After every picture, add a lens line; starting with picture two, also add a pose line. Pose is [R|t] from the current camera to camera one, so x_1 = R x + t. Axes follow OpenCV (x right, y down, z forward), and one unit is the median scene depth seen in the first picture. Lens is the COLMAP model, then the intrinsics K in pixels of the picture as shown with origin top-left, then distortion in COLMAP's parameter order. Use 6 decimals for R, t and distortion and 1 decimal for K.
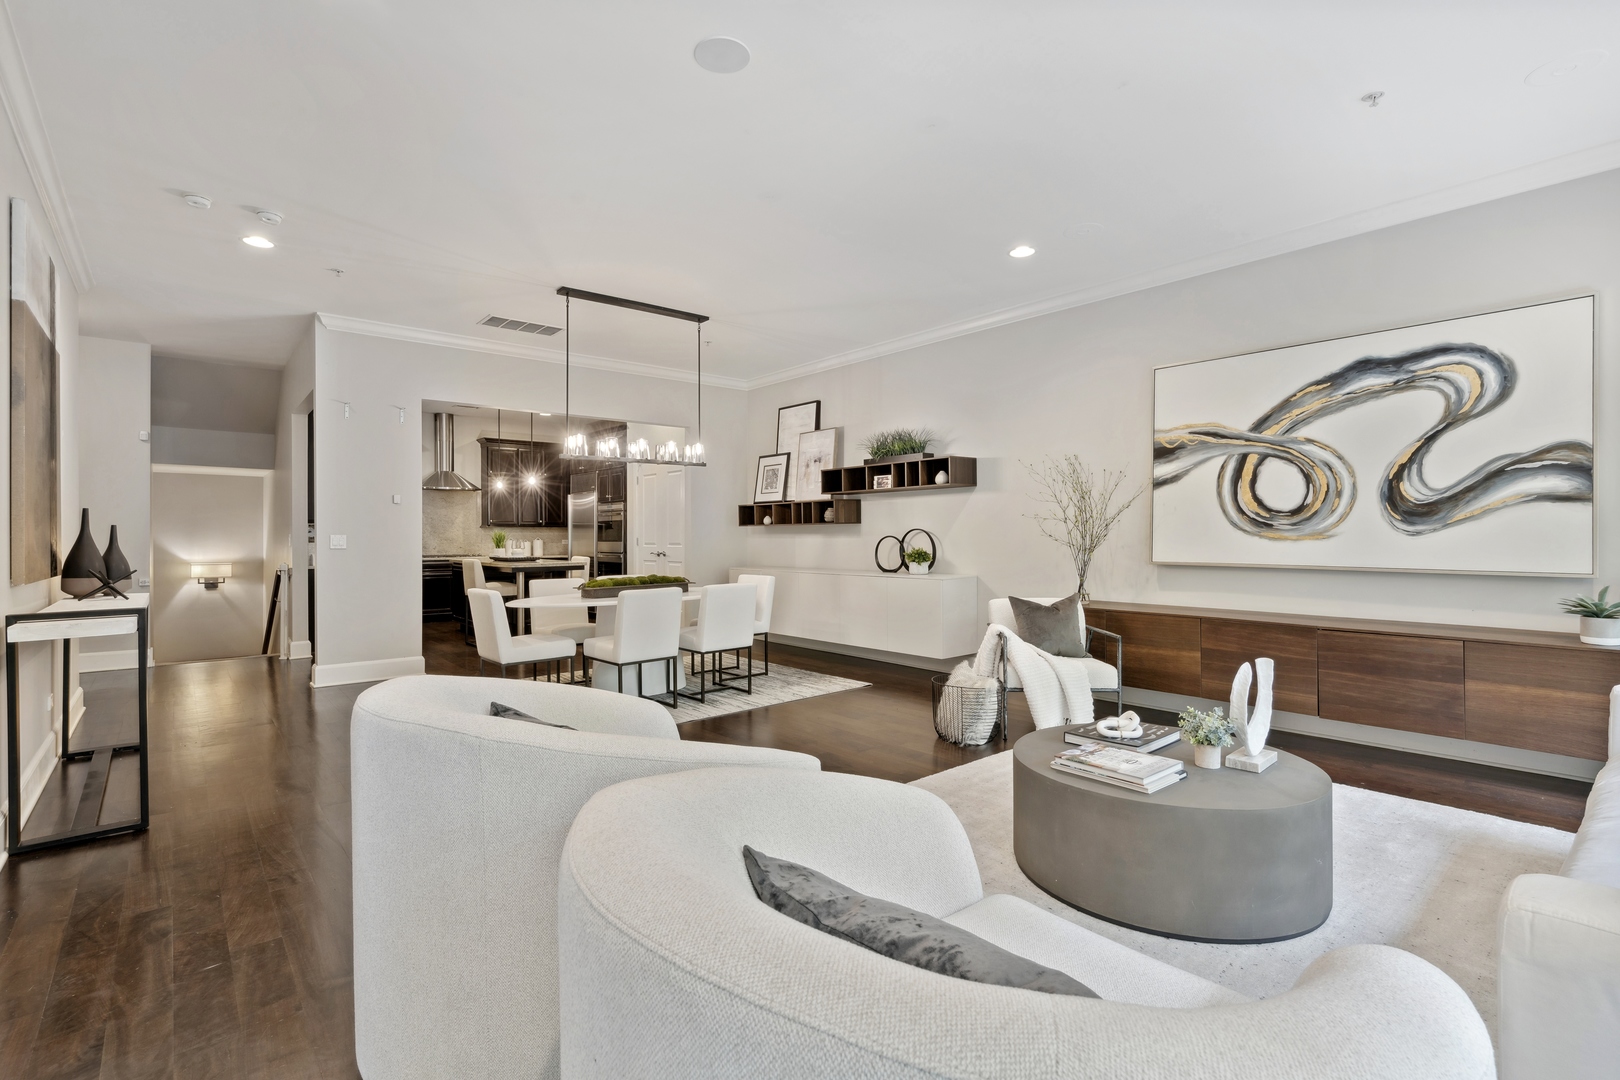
lens RADIAL K [[774.4, 0, 810.9], [0, 774.4, 537.0], [0, 0, 1]] dist [0.010178, 0.005329]
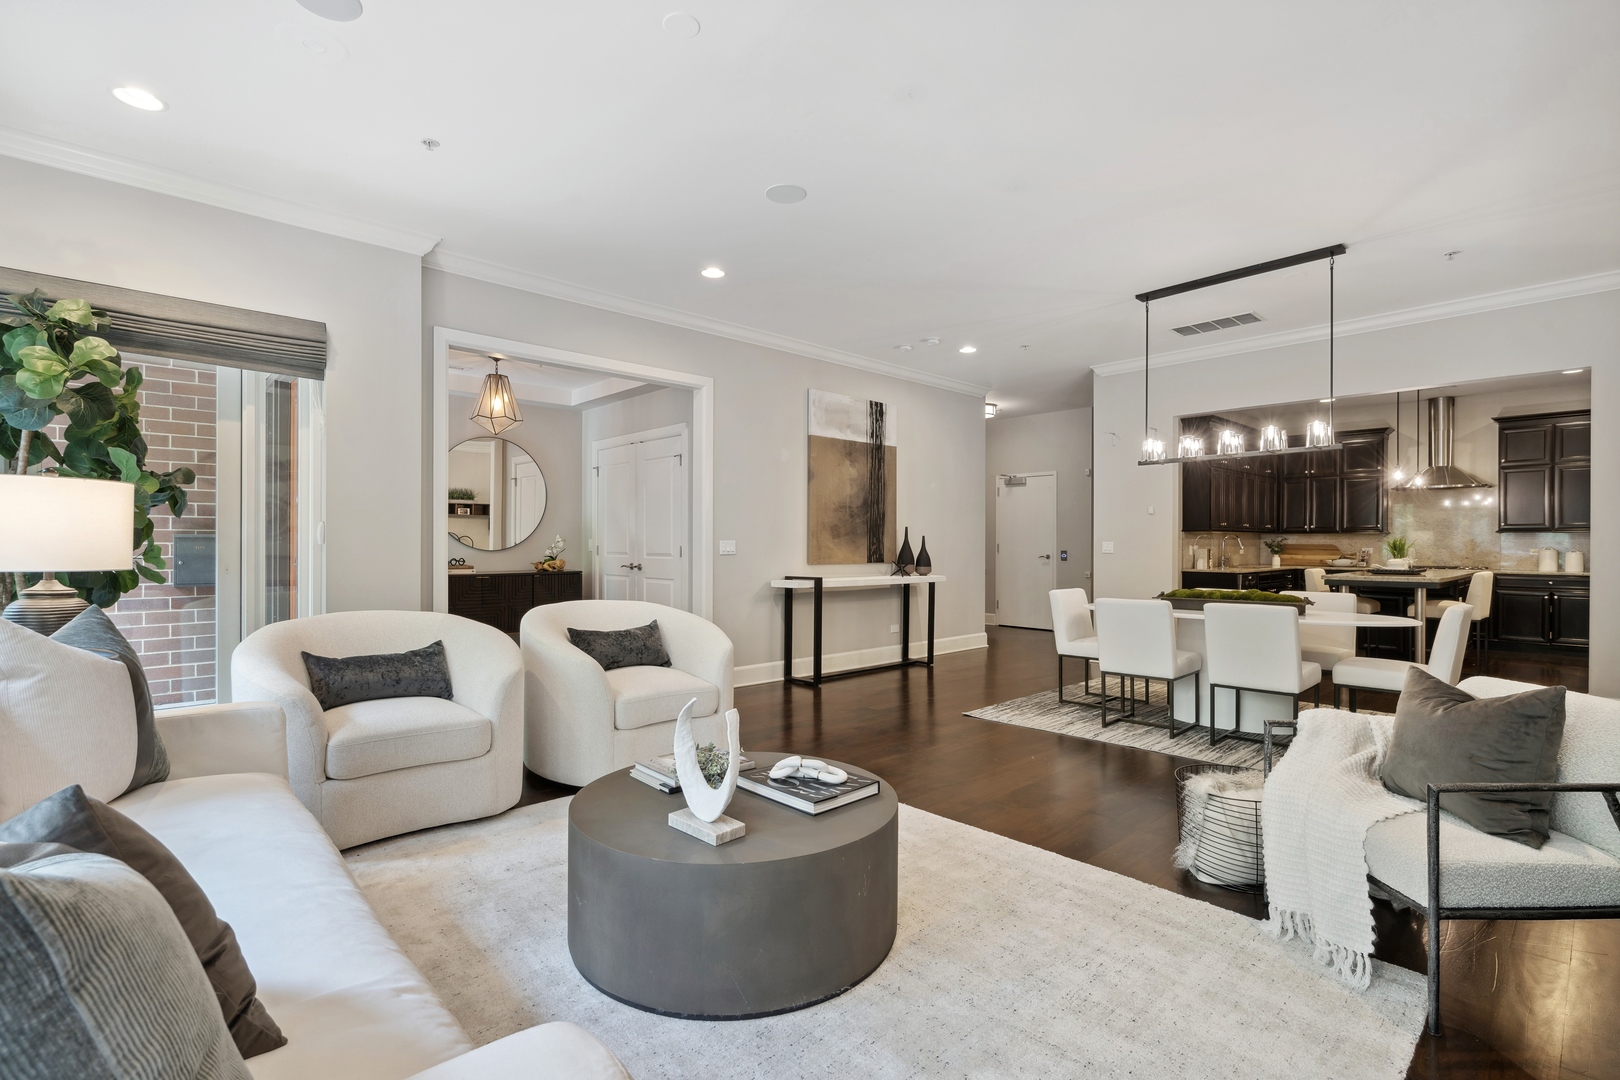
lens RADIAL K [[774.4, 0, 816.7], [0, 774.4, 544.8], [0, 0, 1]] dist [0.010178, 0.005329]
pose [[0.060458, 0.004868, -0.998159, 0.560256], [-0.004565, 0.999979, 0.004600, -0.000939], [0.998160, 0.004278, 0.060479, 0.451659]]
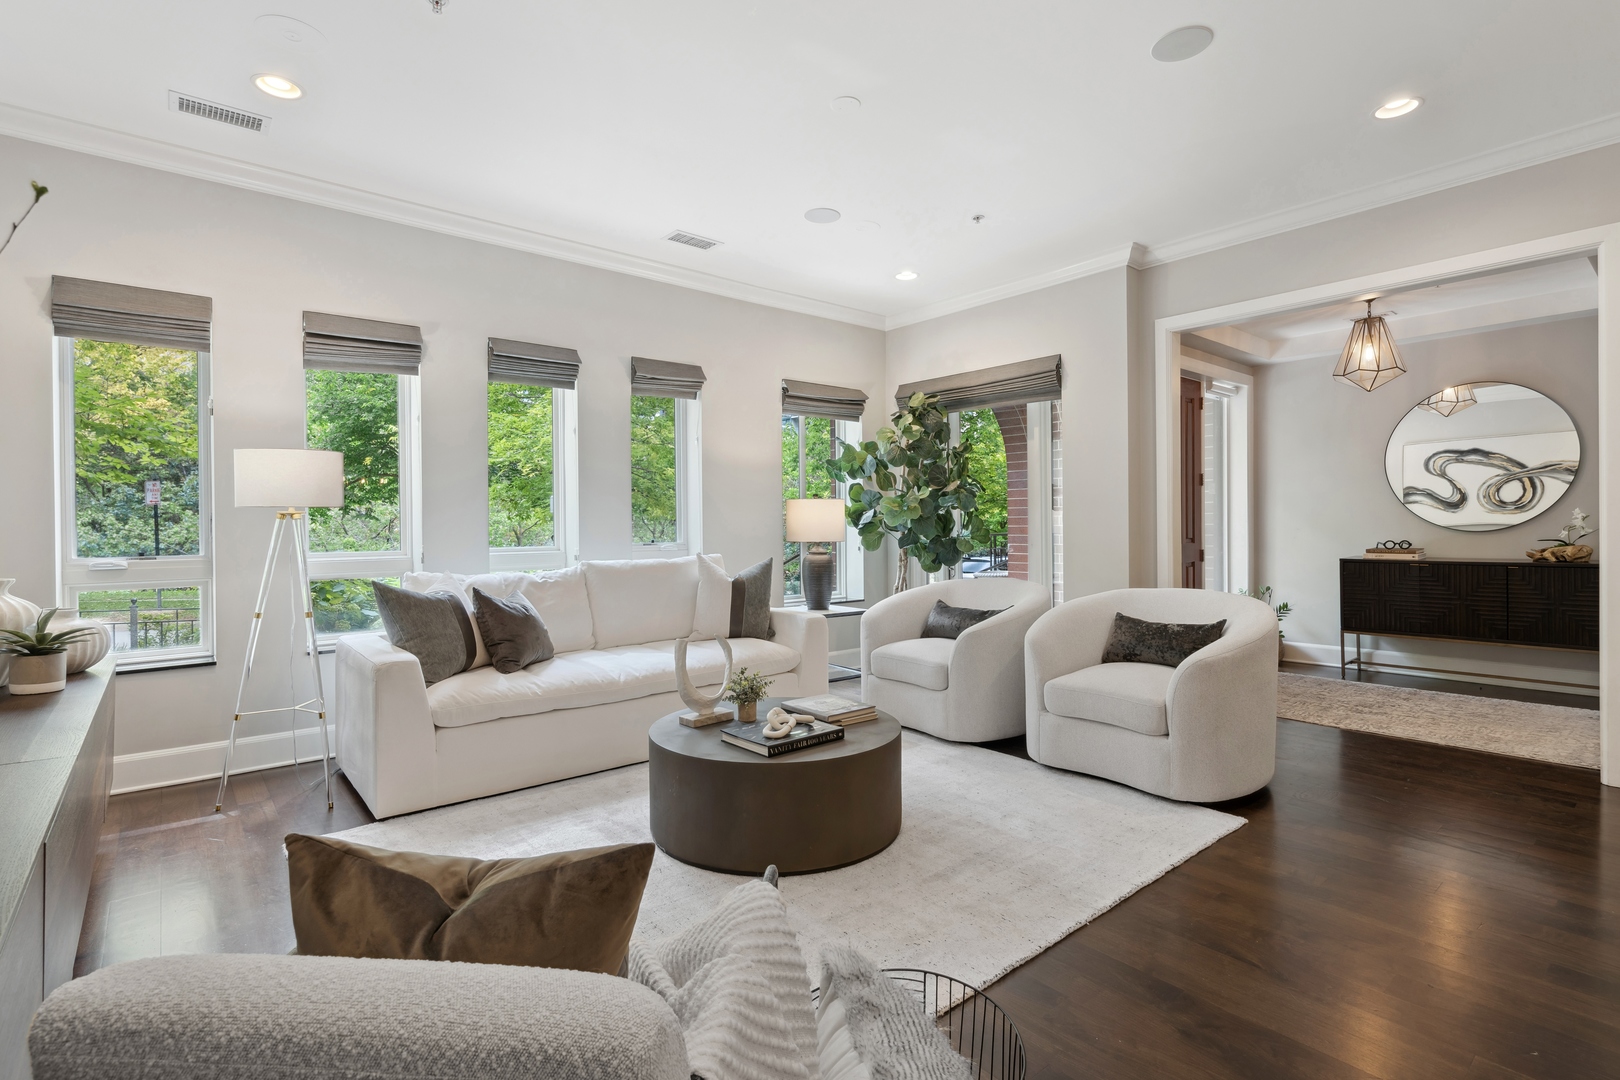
lens RADIAL K [[774.4, 0, 815.2], [0, 774.4, 533.4], [0, 0, 1]] dist [0.010178, 0.005329]
pose [[-0.999853, 0.013861, -0.010134, 0.163001], [0.013732, 0.999825, 0.012707, -0.003456], [0.010308, 0.012566, -0.999868, 0.907160]]
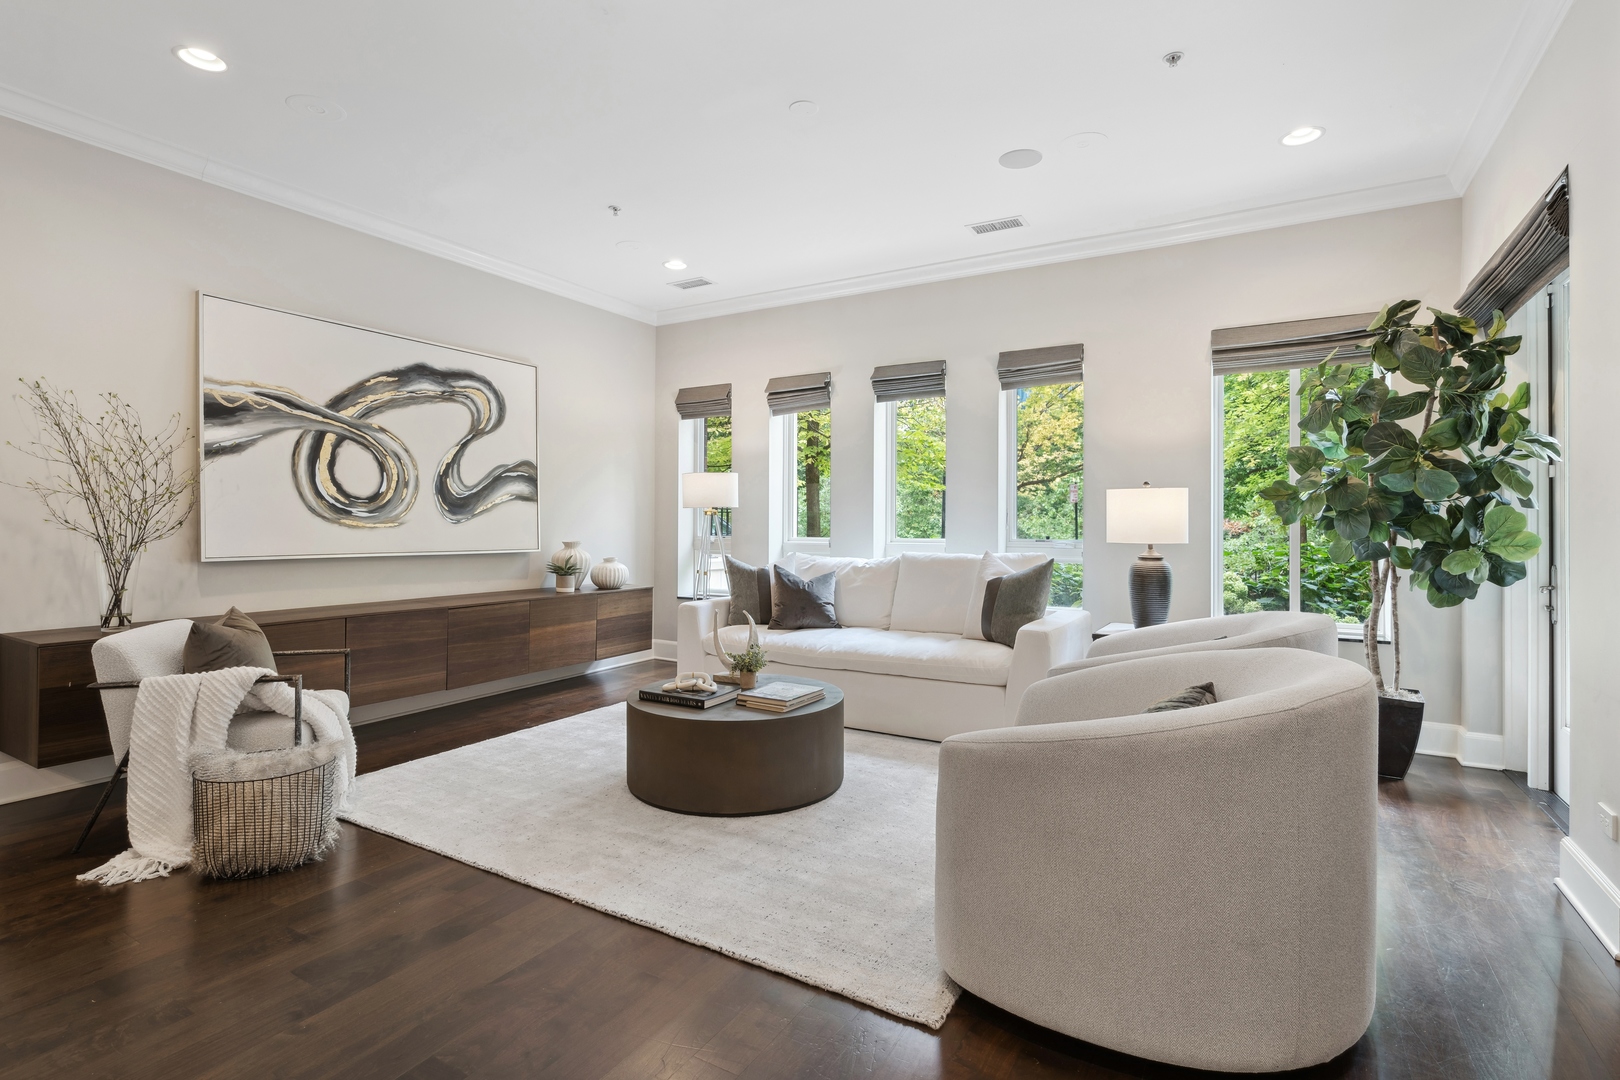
lens RADIAL K [[810.4, 0, 791.9], [0, 810.4, 516.3], [0, 0, 1]] dist [-0.002129, 0.003015]
pose [[-0.321915, 0.011611, 0.946697, -0.368153], [-0.000345, 0.999923, -0.012381, 0.001484], [-0.946768, -0.004312, -0.321887, 0.580459]]
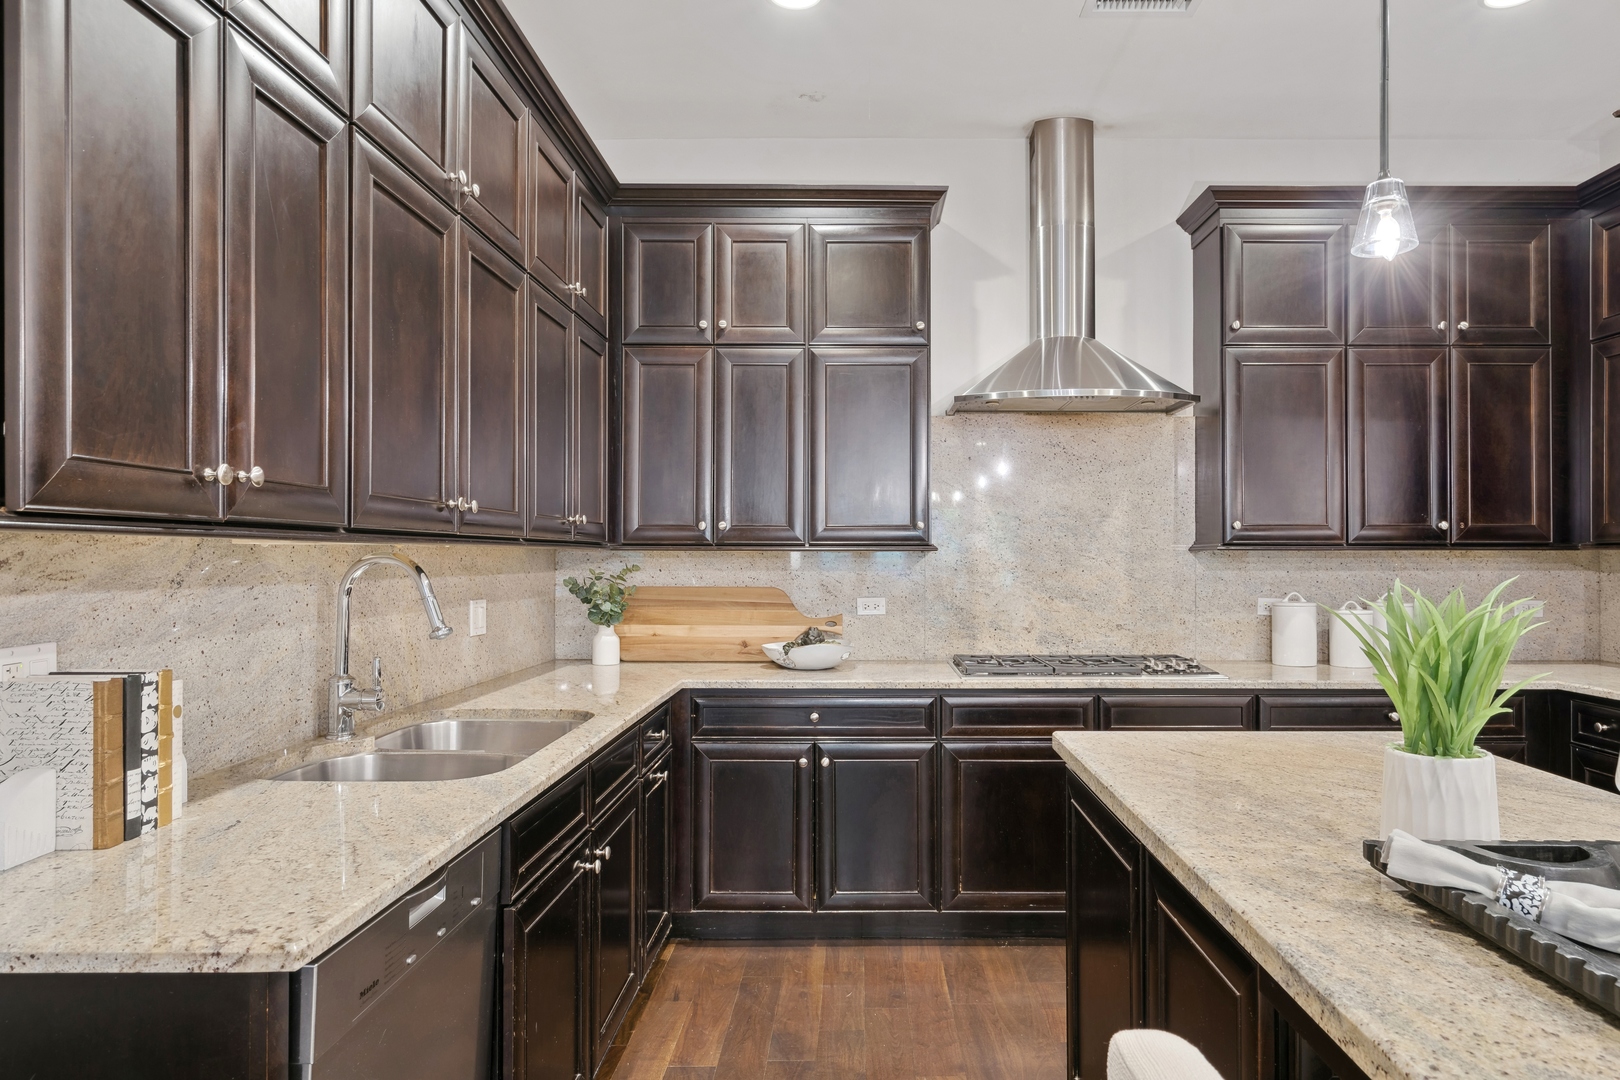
lens RADIAL K [[973.3, 0, 864.9], [0, 973.3, 551.6], [0, 0, 1]] dist [0.000797, 0.005304]
pose [[0.768770, 0.000775, -0.639525, -0.515696], [-0.004243, 0.999983, -0.003888, -0.017503], [0.639511, 0.005703, 0.768761, 1.163403]]
